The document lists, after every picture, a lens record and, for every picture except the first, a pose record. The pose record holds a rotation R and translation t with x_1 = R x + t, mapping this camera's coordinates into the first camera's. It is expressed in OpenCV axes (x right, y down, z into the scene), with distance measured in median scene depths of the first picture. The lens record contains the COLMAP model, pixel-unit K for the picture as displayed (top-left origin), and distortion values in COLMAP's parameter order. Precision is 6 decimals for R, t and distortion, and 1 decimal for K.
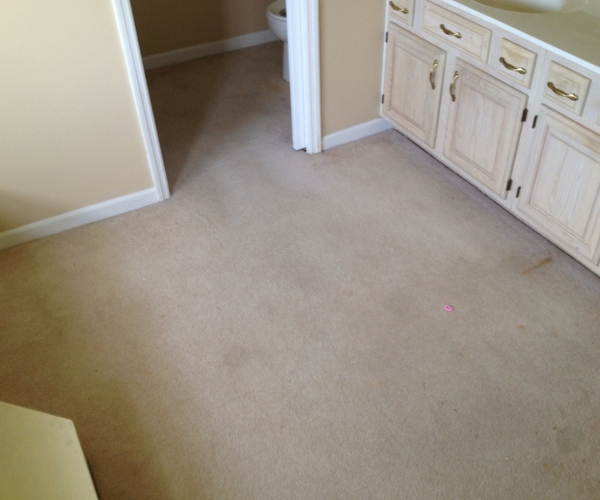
lens RADIAL K [[633.7, 0, 300.0], [0, 633.7, 250.0], [0, 0, 1]] dist [0.191888, -0.462262]
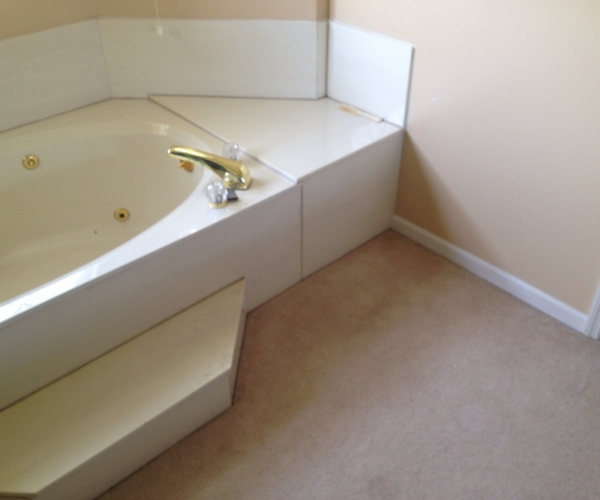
lens RADIAL K [[633.7, 0, 300.0], [0, 633.7, 250.0], [0, 0, 1]] dist [0.191888, -0.462262]
pose [[0.252897, 0.609352, -0.751488, 0.271859], [-0.625311, 0.695648, 0.353638, -0.243296], [0.738261, 0.380480, 0.556961, 0.273829]]
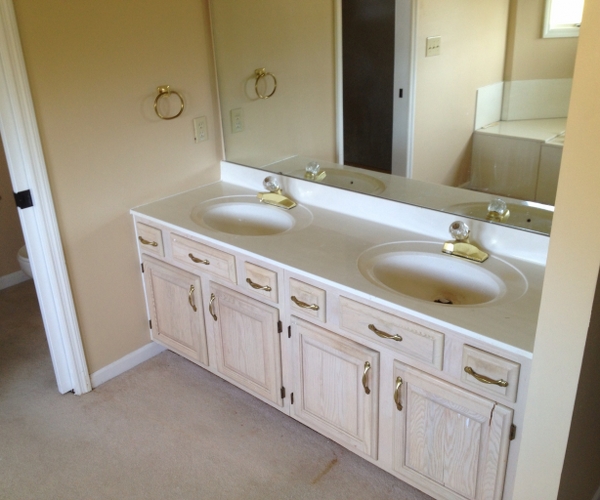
lens RADIAL K [[633.7, 0, 300.0], [0, 633.7, 250.0], [0, 0, 1]] dist [0.191888, -0.462262]
pose [[0.940183, -0.131718, 0.314174, 0.061064], [0.218069, 0.941220, -0.257975, -0.045838], [-0.261727, 0.311056, 0.913643, -0.002317]]
